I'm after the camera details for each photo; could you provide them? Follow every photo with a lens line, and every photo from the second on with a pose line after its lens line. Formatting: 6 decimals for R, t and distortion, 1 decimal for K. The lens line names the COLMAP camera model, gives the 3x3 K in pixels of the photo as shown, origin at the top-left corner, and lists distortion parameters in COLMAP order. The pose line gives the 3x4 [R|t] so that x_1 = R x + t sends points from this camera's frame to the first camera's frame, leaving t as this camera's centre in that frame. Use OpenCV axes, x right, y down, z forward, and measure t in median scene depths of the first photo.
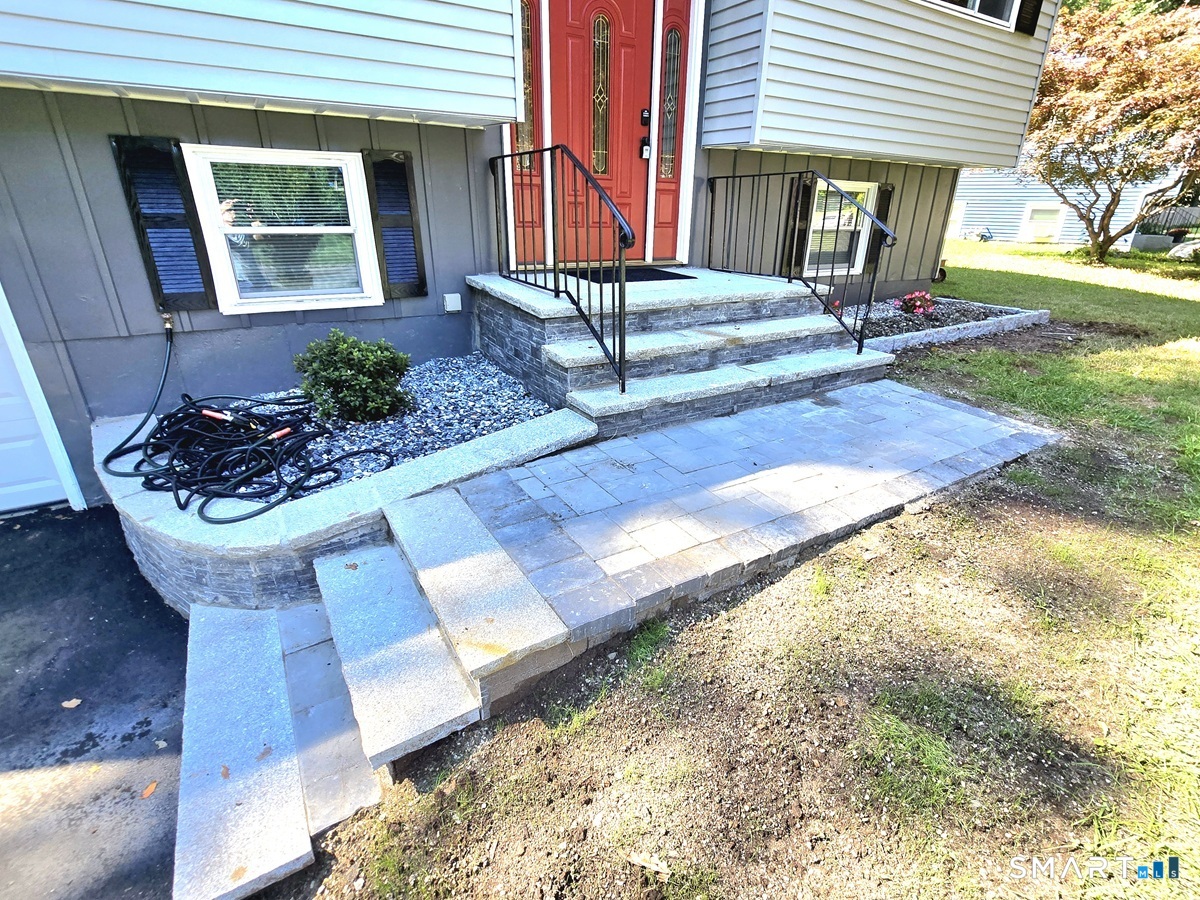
lens RADIAL K [[576.2, 0, 600.0], [0, 576.2, 450.0], [0, 0, 1]] dist [0.001775, -0.011239]
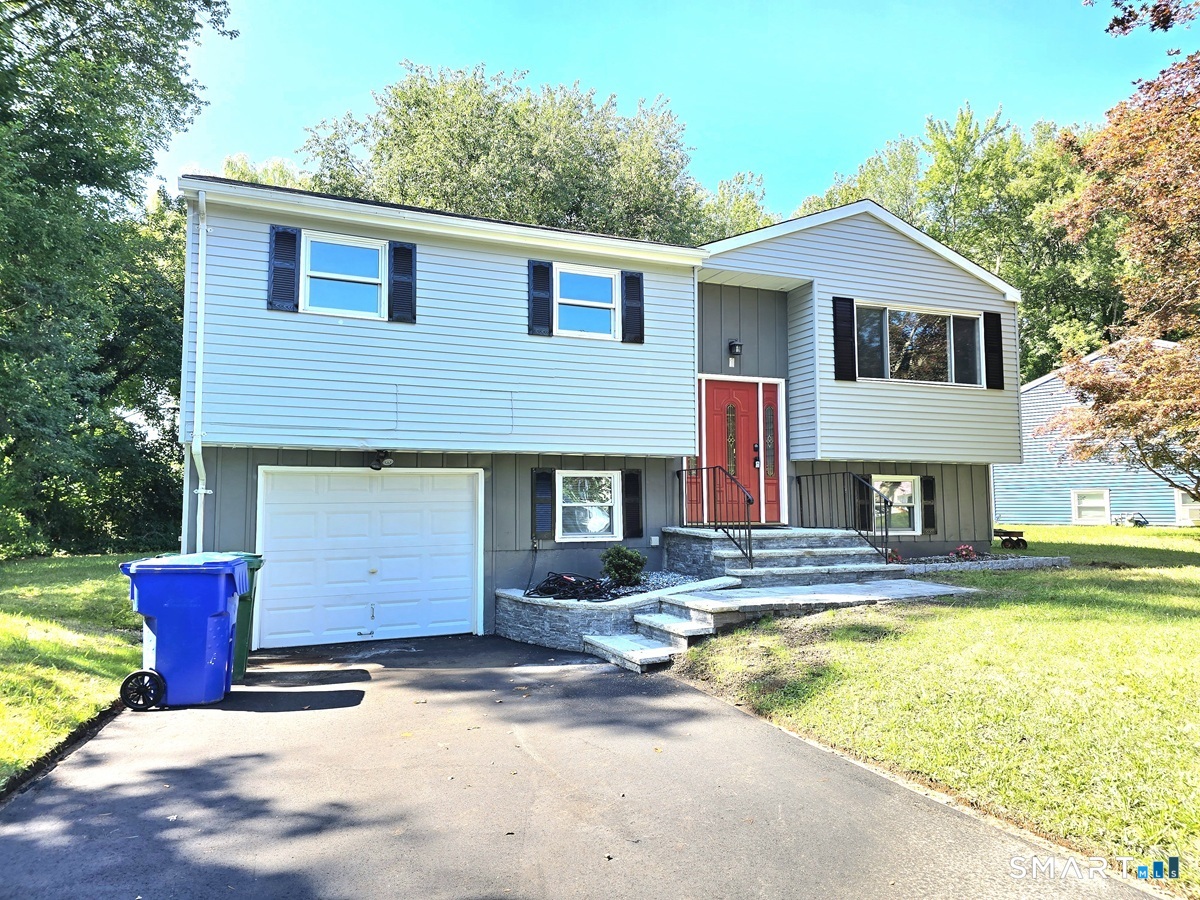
lens RADIAL K [[764.3, 0, 600.0], [0, 764.3, 450.0], [0, 0, 1]] dist [0.103885, -0.000598]
pose [[0.989583, -0.031538, -0.140465, -0.080905], [-0.036252, 0.889677, -0.455149, 0.649202], [0.139323, 0.455499, 0.879266, -1.408170]]
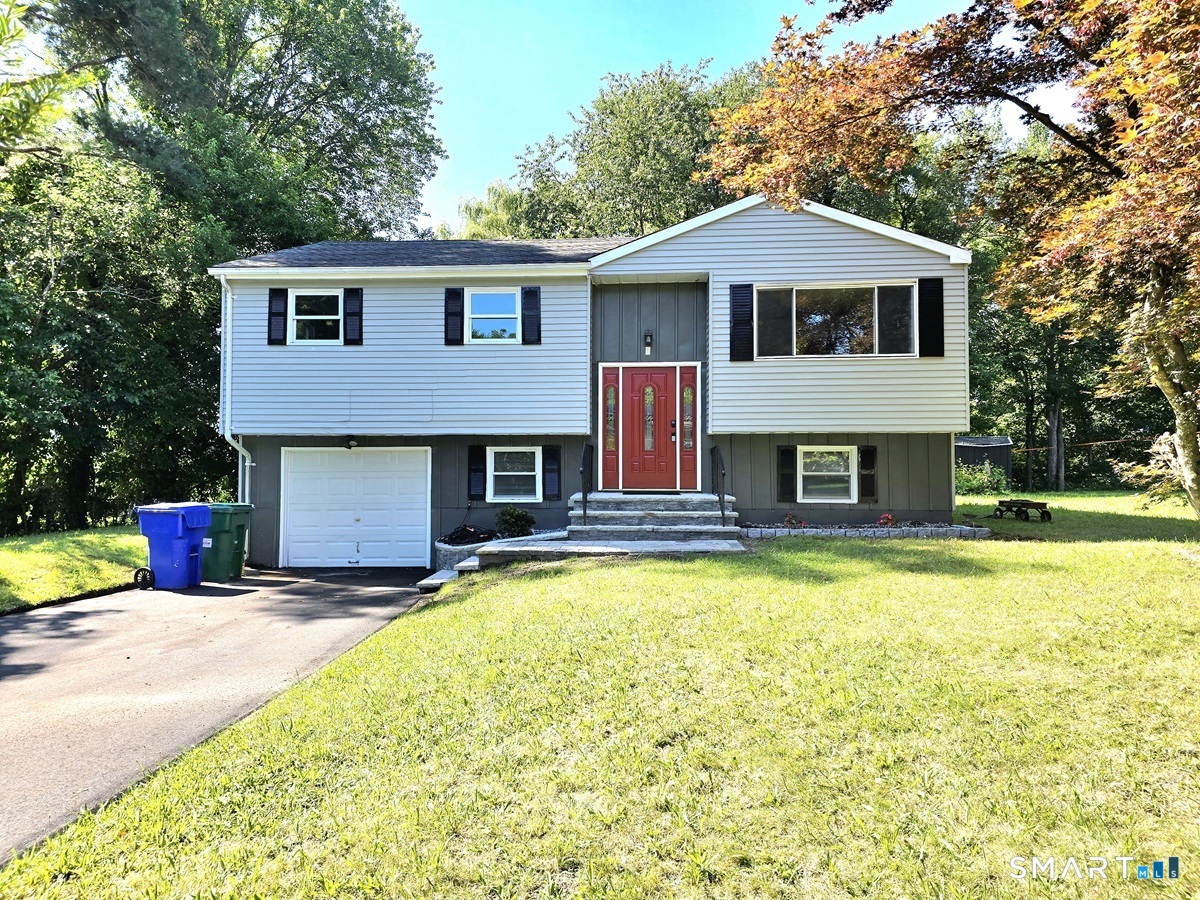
lens RADIAL K [[764.3, 0, 600.0], [0, 764.3, 450.0], [0, 0, 1]] dist [0.103885, -0.000598]
pose [[0.831159, -0.034602, -0.554957, 1.611133], [-0.202676, 0.910544, -0.360322, 0.655028], [0.517780, 0.411961, 0.749794, -1.371499]]
